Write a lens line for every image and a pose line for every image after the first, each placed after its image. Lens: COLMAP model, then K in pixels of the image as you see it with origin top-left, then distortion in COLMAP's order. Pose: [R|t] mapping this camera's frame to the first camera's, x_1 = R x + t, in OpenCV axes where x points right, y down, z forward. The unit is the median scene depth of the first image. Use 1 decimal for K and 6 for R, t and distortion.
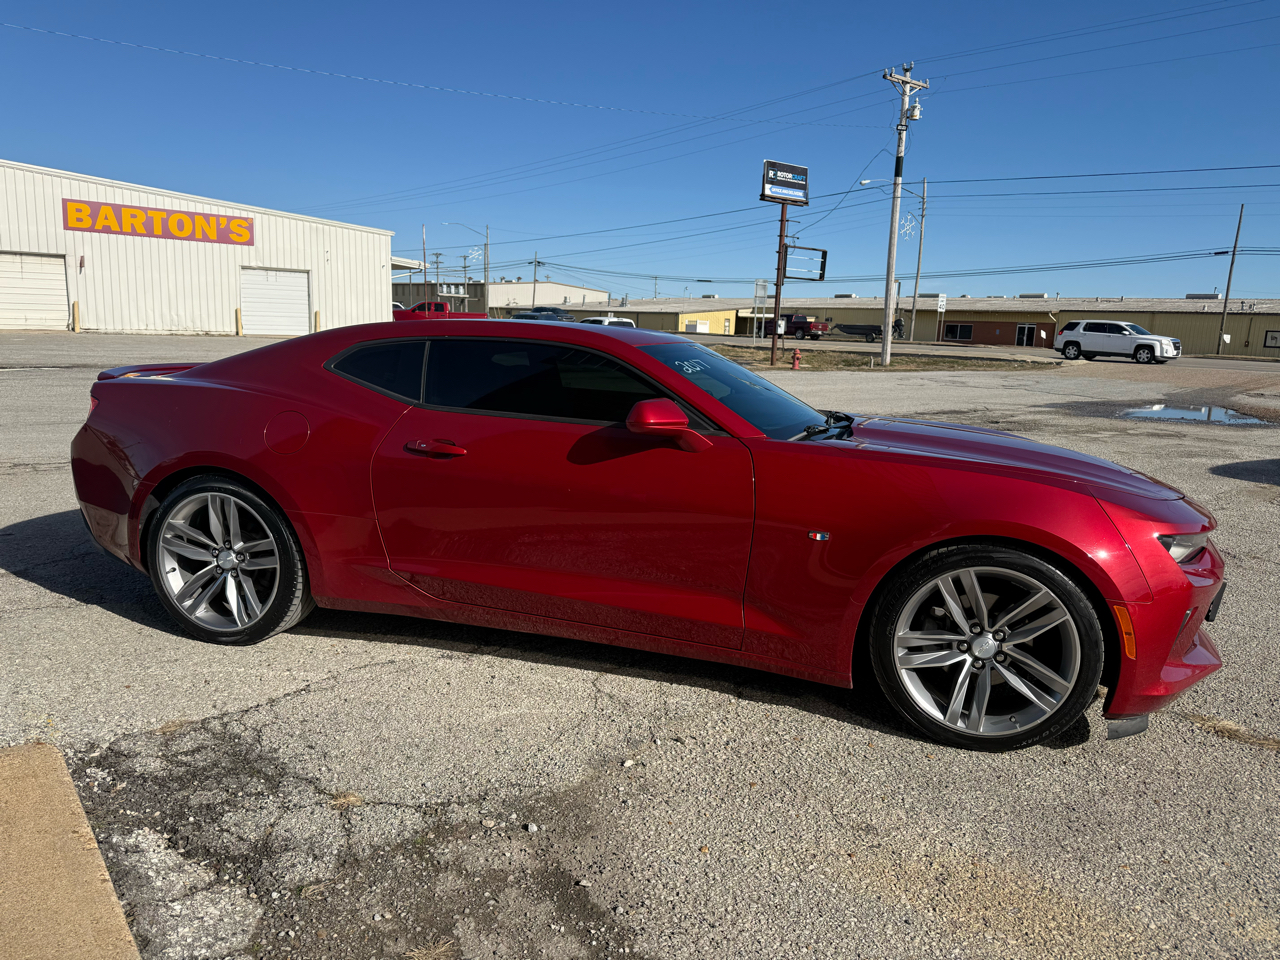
lens RADIAL K [[893.2, 0, 638.7], [0, 893.2, 483.6], [0, 0, 1]] dist [0.023980, -0.034018]
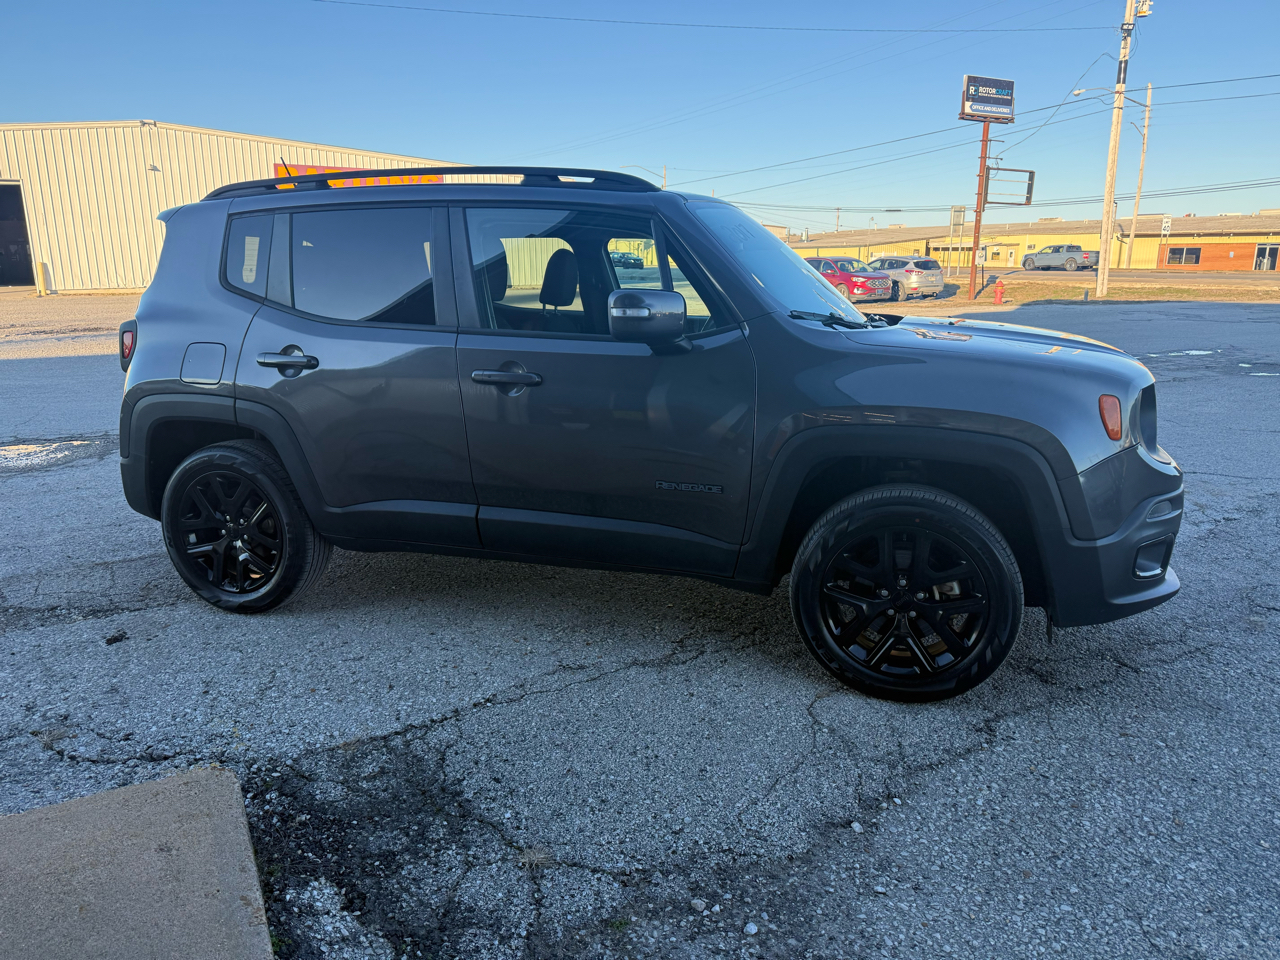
lens RADIAL K [[896.8, 0, 644.4], [0, 896.8, 479.1], [0, 0, 1]] dist [0.010194, -0.016191]
pose [[0.981885, 0.007134, -0.189345, -0.003996], [0.004143, 0.998244, 0.059097, -0.004269], [0.189434, -0.058810, 0.980131, 0.012513]]
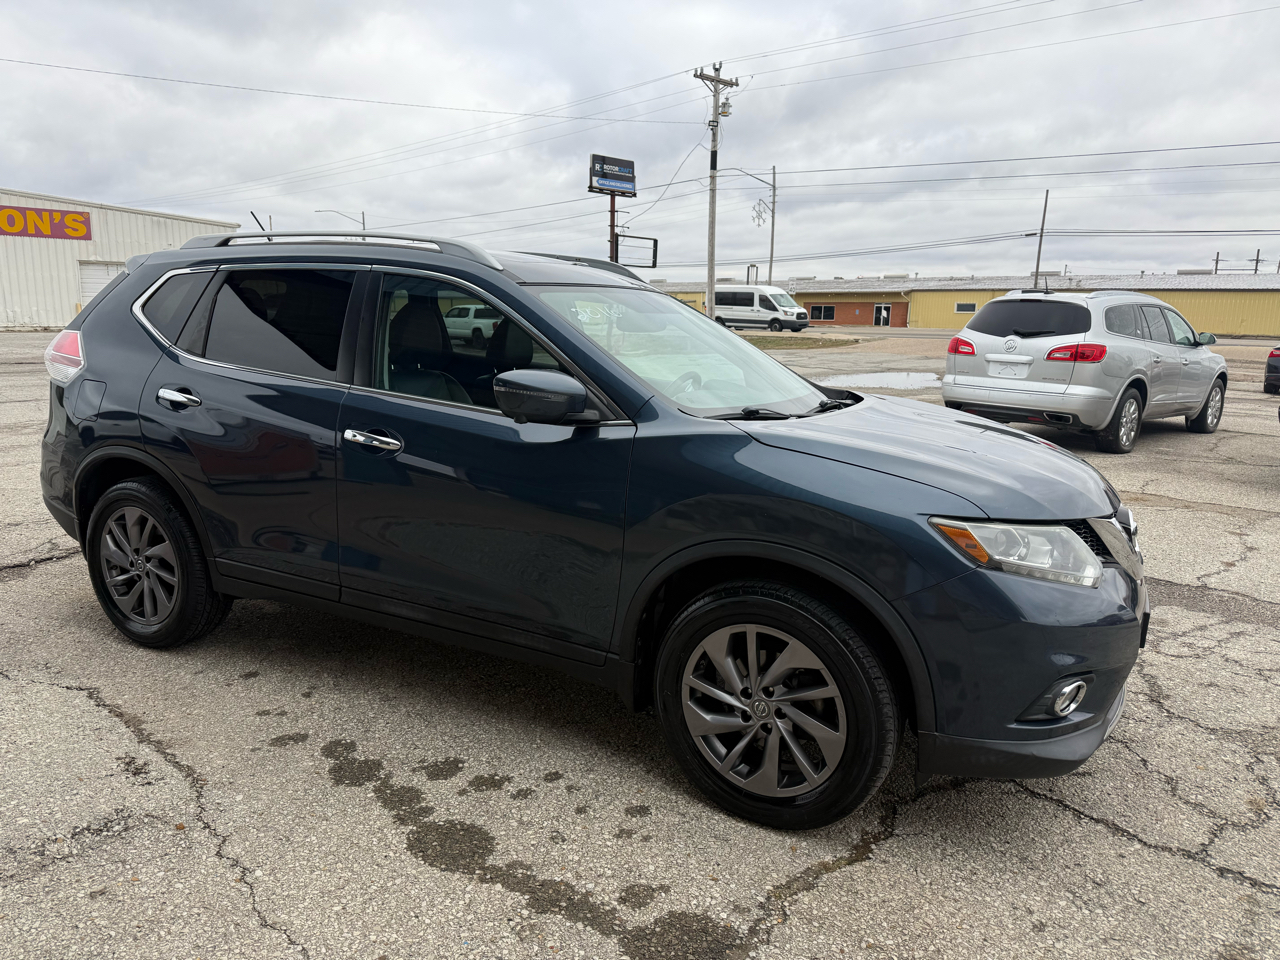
lens RADIAL K [[890.8, 0, 638.2], [0, 890.8, 487.7], [0, 0, 1]] dist [0.034692, -0.044315]
pose [[0.994267, -0.040278, 0.099045, 0.075498], [0.038243, 0.999018, 0.022356, 0.011638], [-0.099849, -0.018440, 0.994832, -0.064610]]
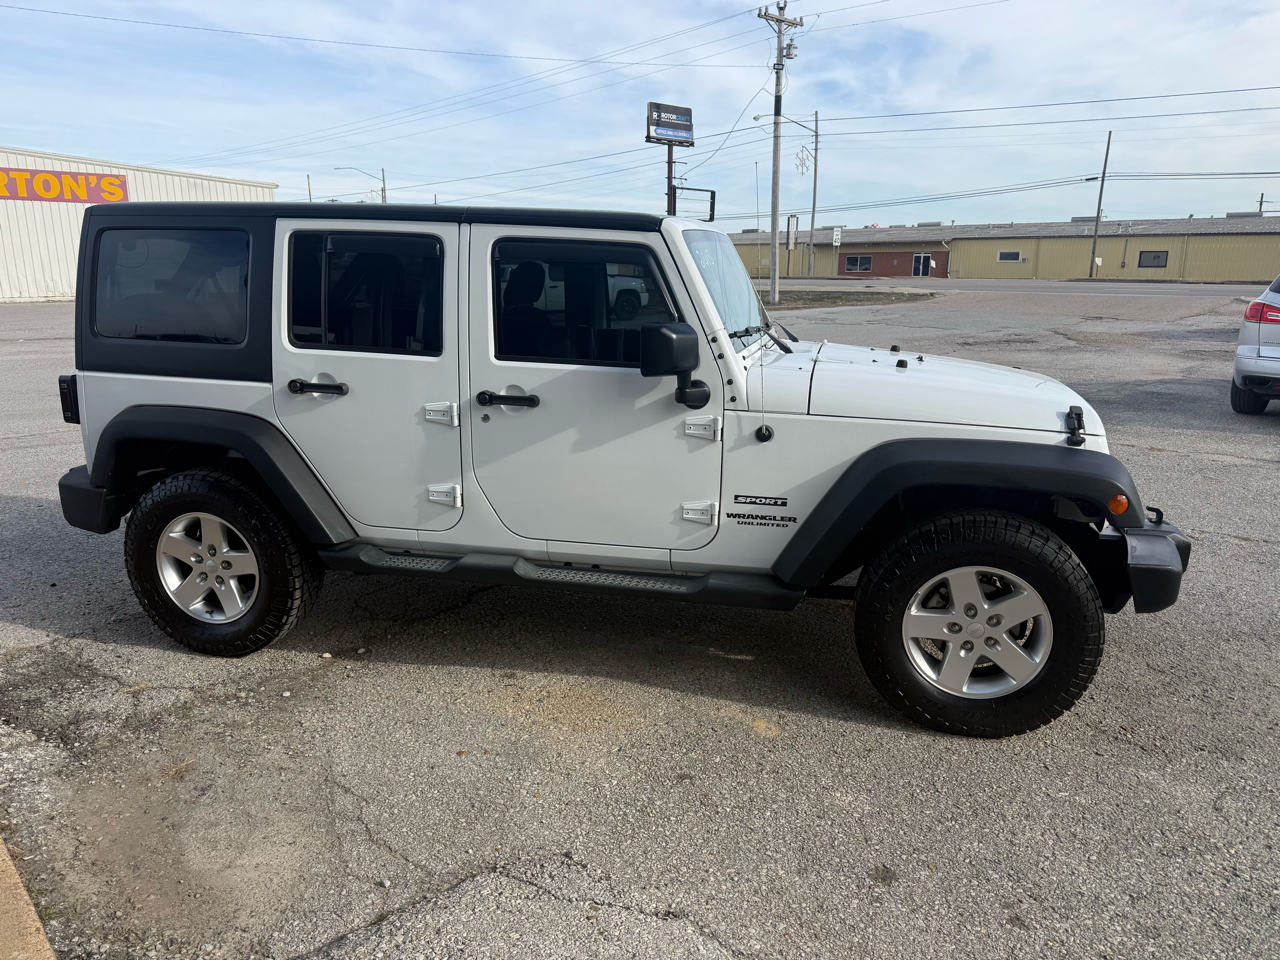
lens RADIAL K [[895.2, 0, 641.9], [0, 895.2, 485.4], [0, 0, 1]] dist [0.013906, -0.021736]
pose [[0.994653, -0.059928, 0.084107, 0.023578], [0.054212, 0.996166, 0.068665, -0.000972], [-0.087900, -0.063738, 0.994088, -0.029176]]
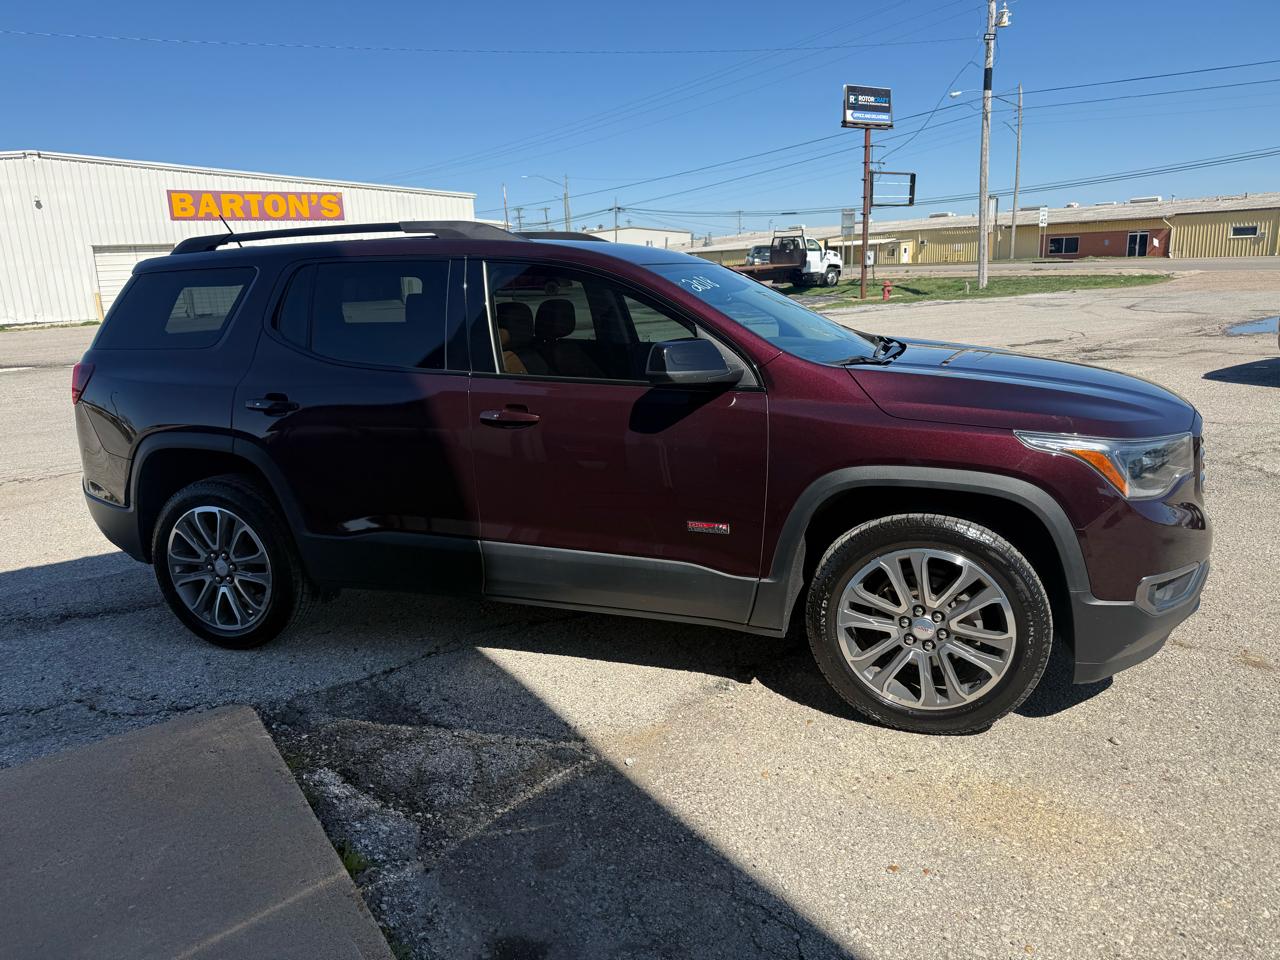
lens RADIAL K [[895.6, 0, 638.5], [0, 895.6, 487.5], [0, 0, 1]] dist [0.021002, -0.036734]
pose [[0.992659, -0.052659, -0.108880, 0.003395], [0.059799, 0.996196, 0.063379, -0.004260], [0.105128, -0.069425, 0.992032, -0.012297]]
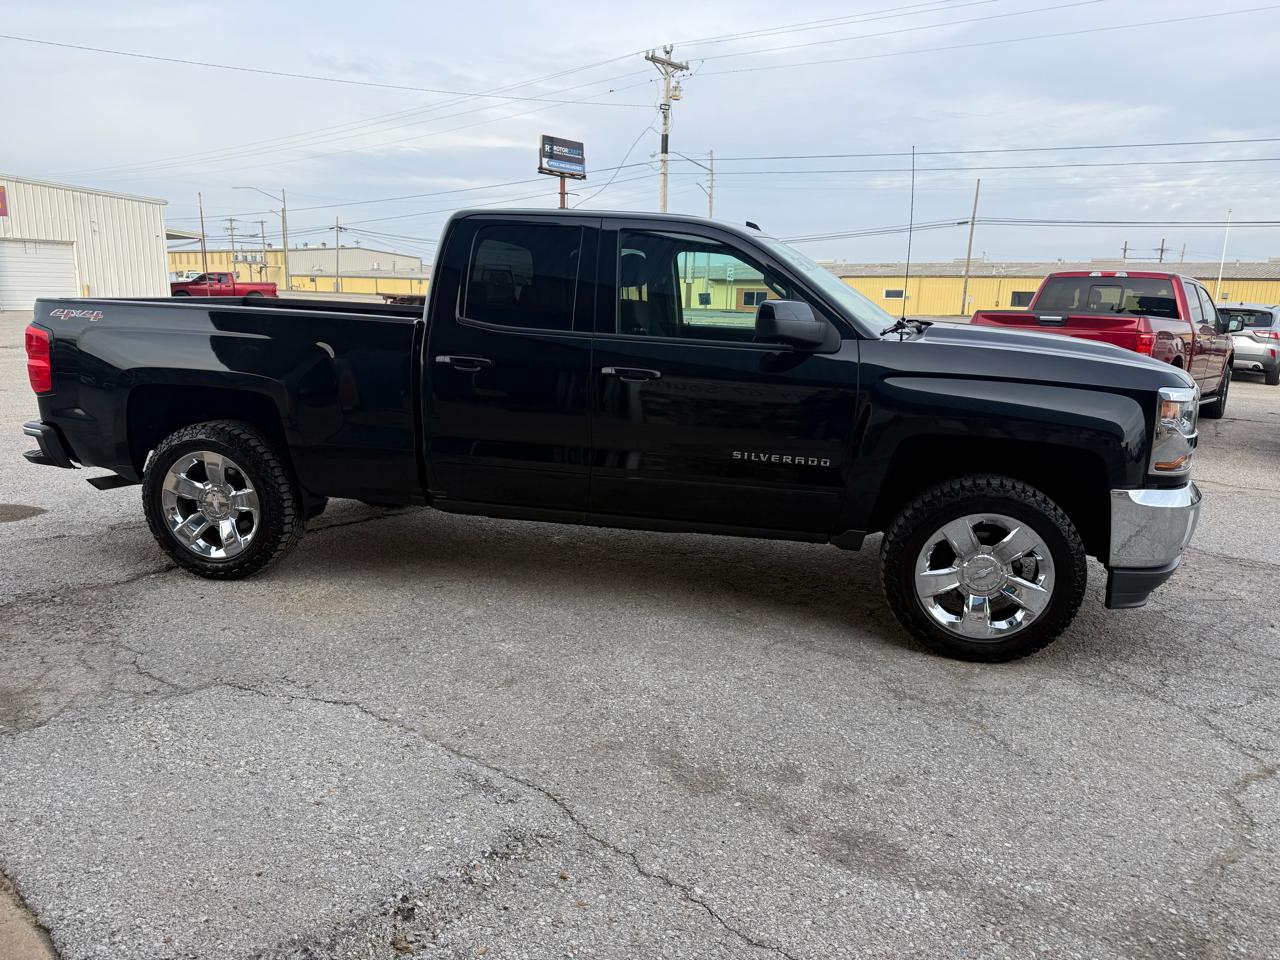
lens RADIAL K [[890.8, 0, 638.2], [0, 890.8, 487.7], [0, 0, 1]] dist [0.034692, -0.044315]
pose [[0.982208, -0.052727, 0.180244, 0.042780], [0.045478, 0.997991, 0.044117, 0.008527], [-0.182208, -0.035135, 0.982632, -0.059430]]
